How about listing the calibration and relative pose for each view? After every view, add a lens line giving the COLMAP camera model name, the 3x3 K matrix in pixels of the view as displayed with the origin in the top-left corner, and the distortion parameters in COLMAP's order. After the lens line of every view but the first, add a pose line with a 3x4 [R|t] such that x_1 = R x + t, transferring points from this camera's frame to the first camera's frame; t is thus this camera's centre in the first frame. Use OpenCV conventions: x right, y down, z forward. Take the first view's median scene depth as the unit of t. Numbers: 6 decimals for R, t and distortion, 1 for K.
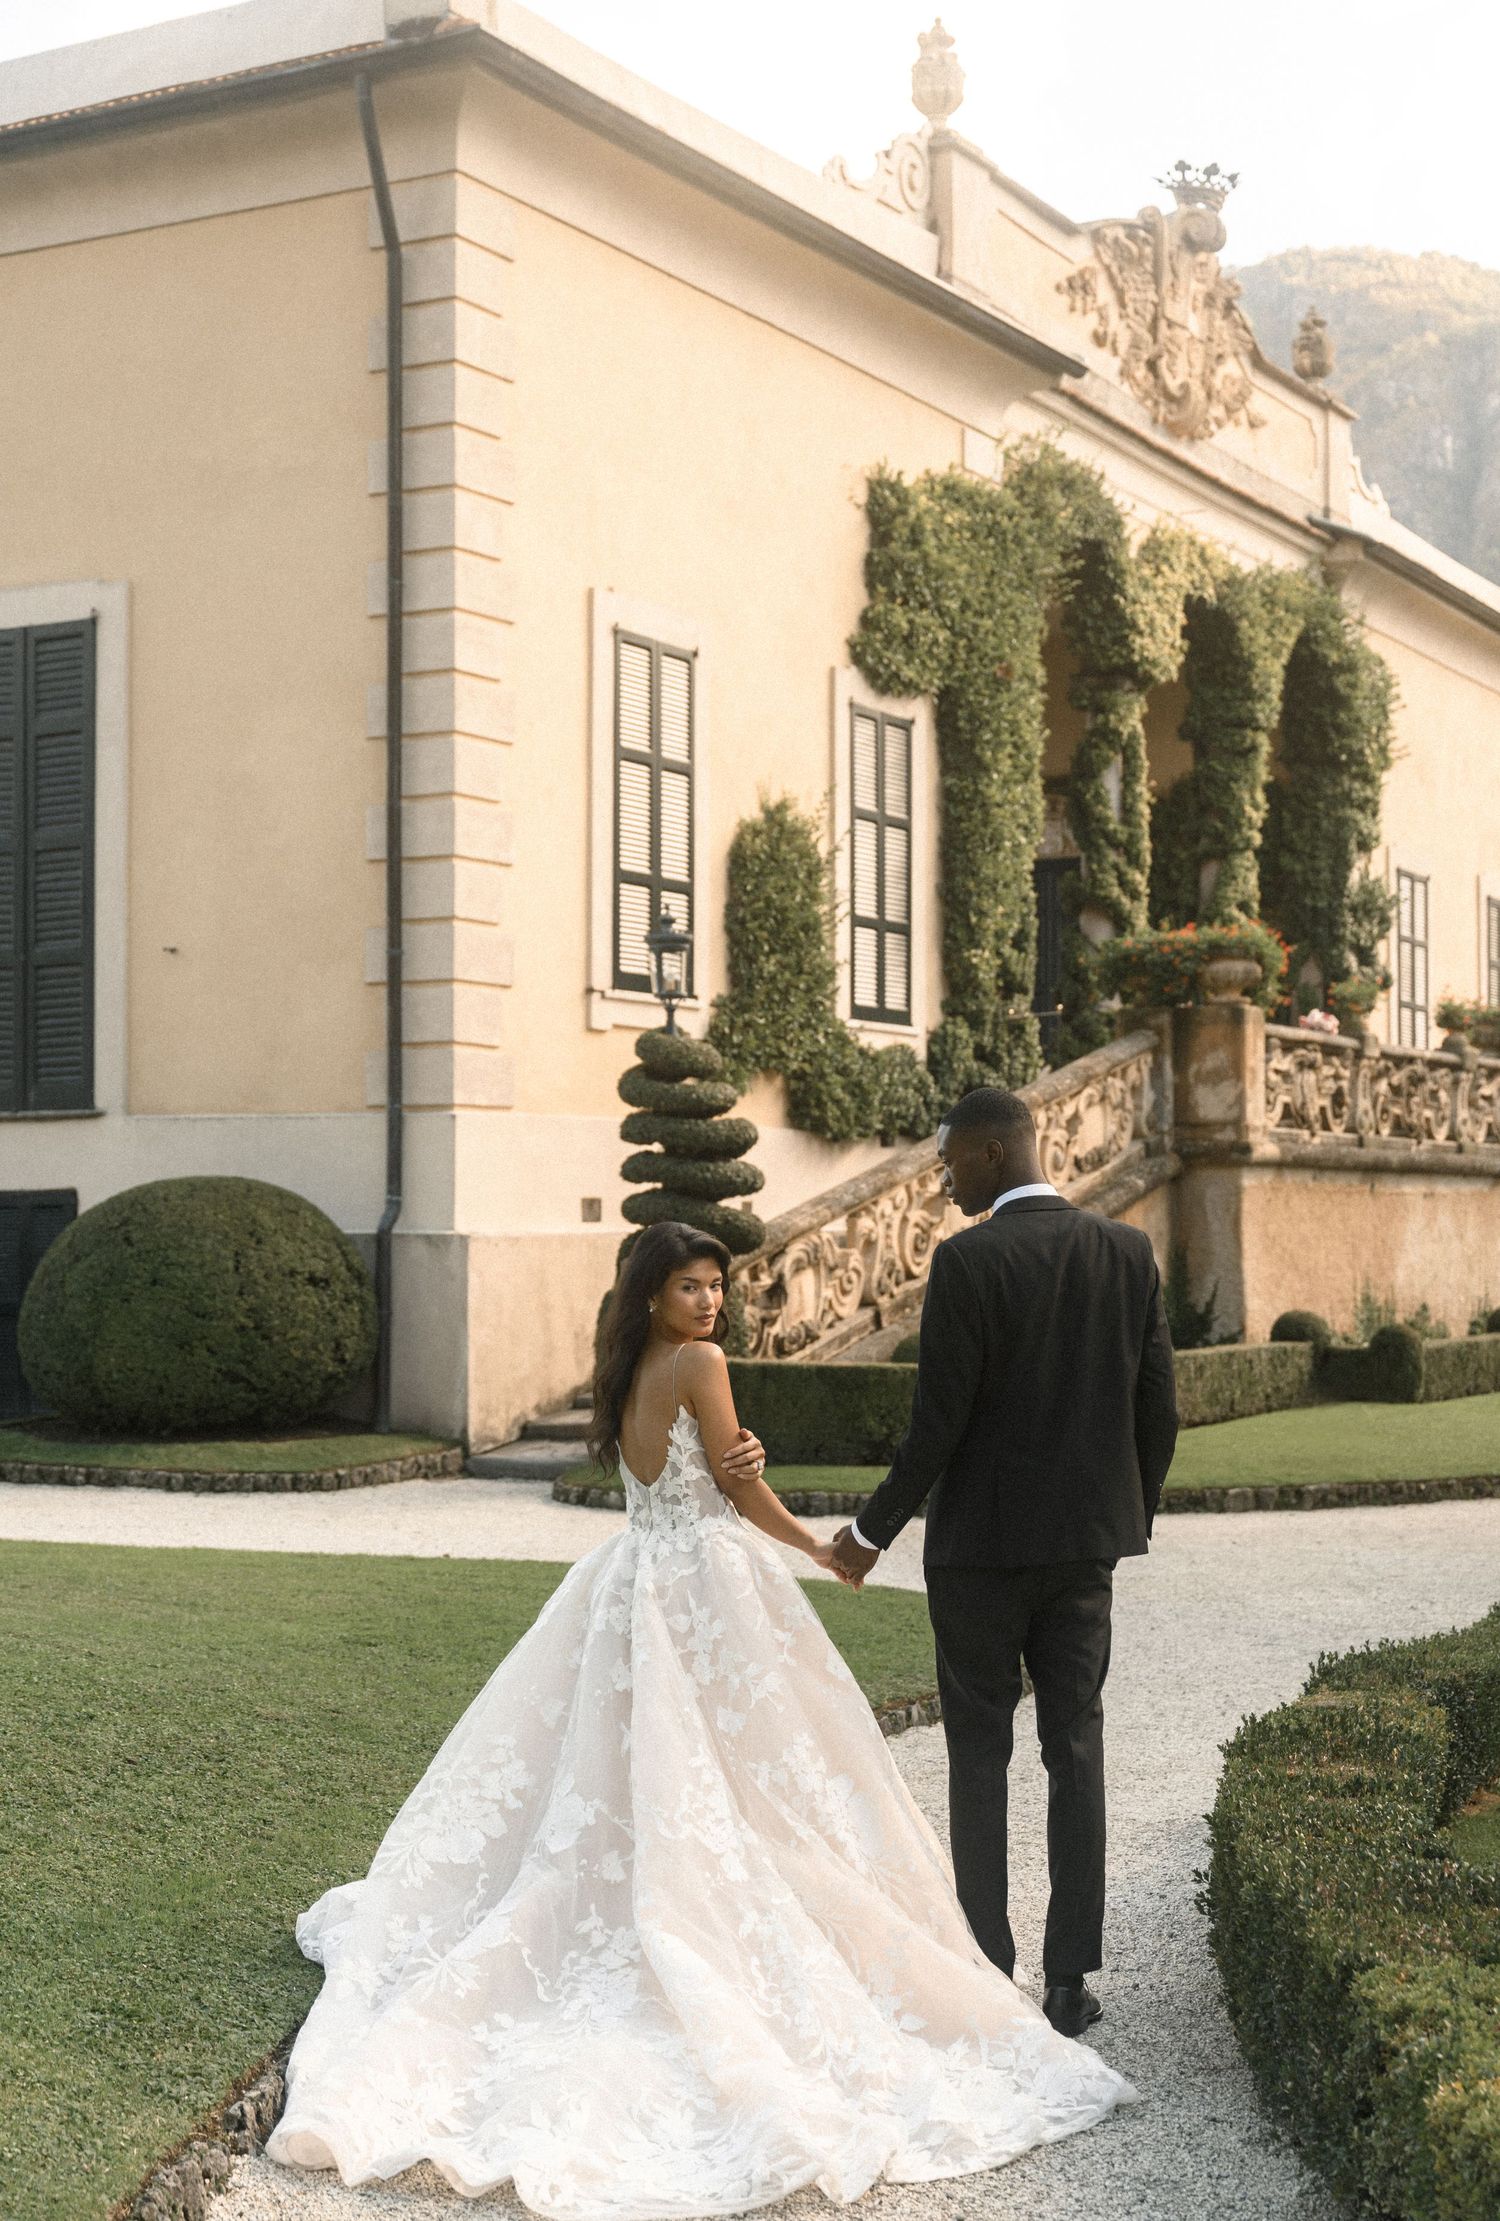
lens RADIAL K [[3399.7, 0, 750.0], [0, 3399.7, 1110.5], [0, 0, 1]] dist [0.006237, -0.001434]
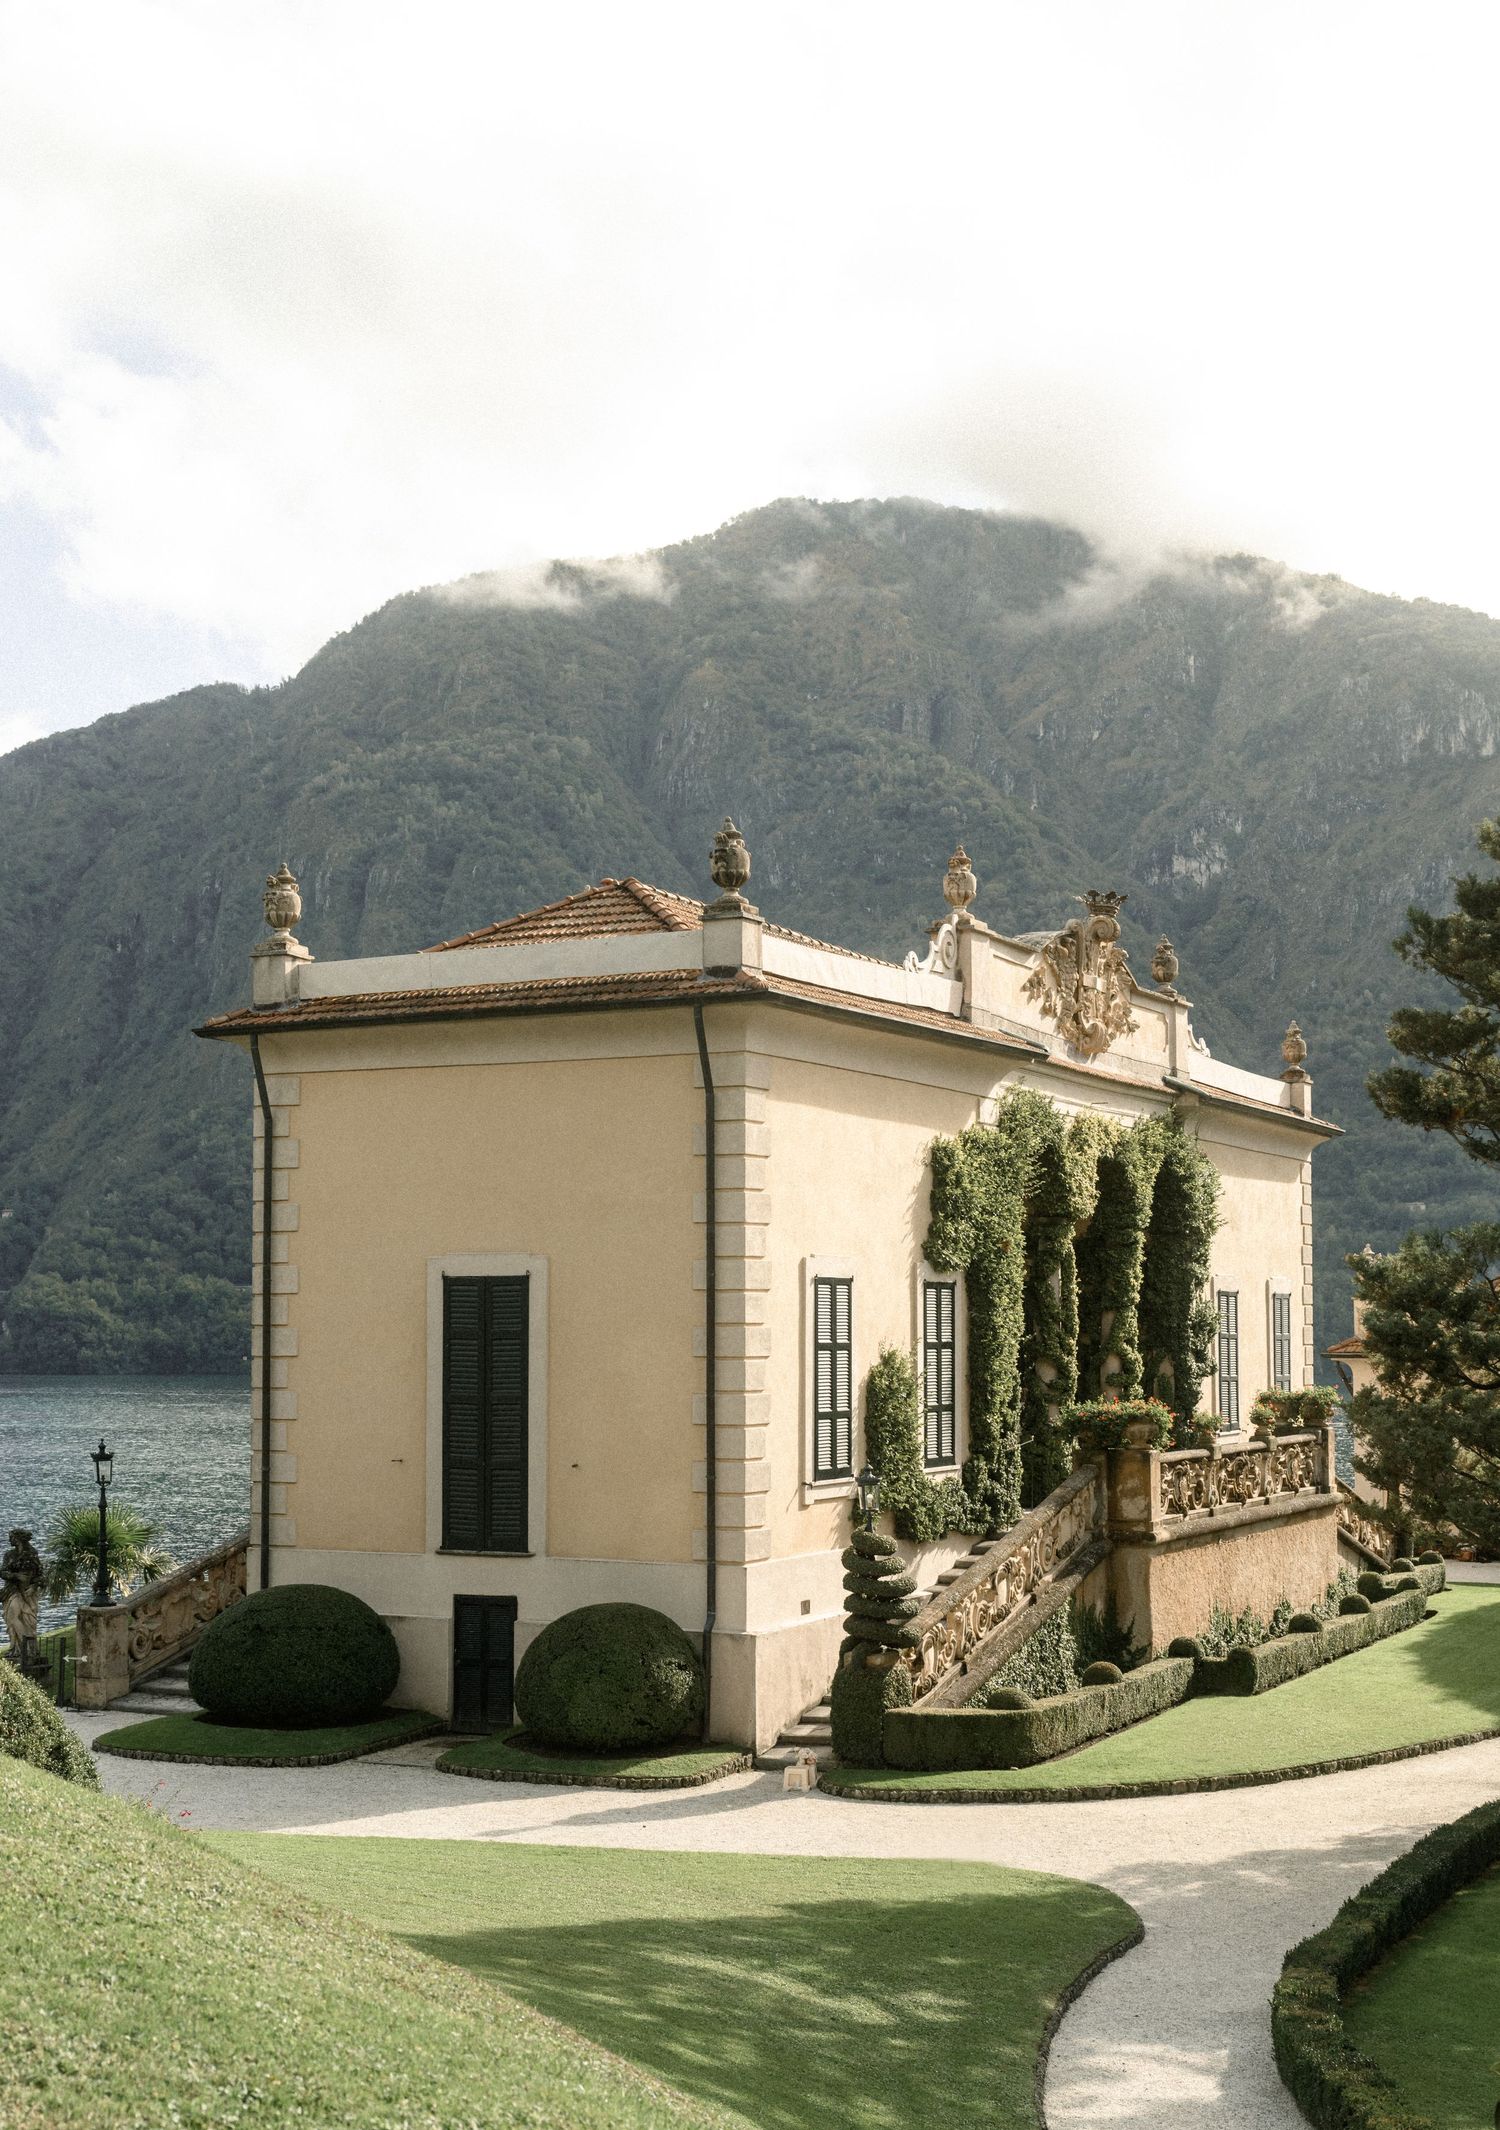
lens RADIAL K [[2883.6, 0, 750.0], [0, 2883.6, 1065.0], [0, 0, 1]] dist [-0.007932, 0.042979]
pose [[0.998856, 0.004785, 0.047589, -0.122807], [-0.001793, 0.998030, -0.062706, -0.132017], [-0.047795, 0.062548, 0.996897, -0.435548]]
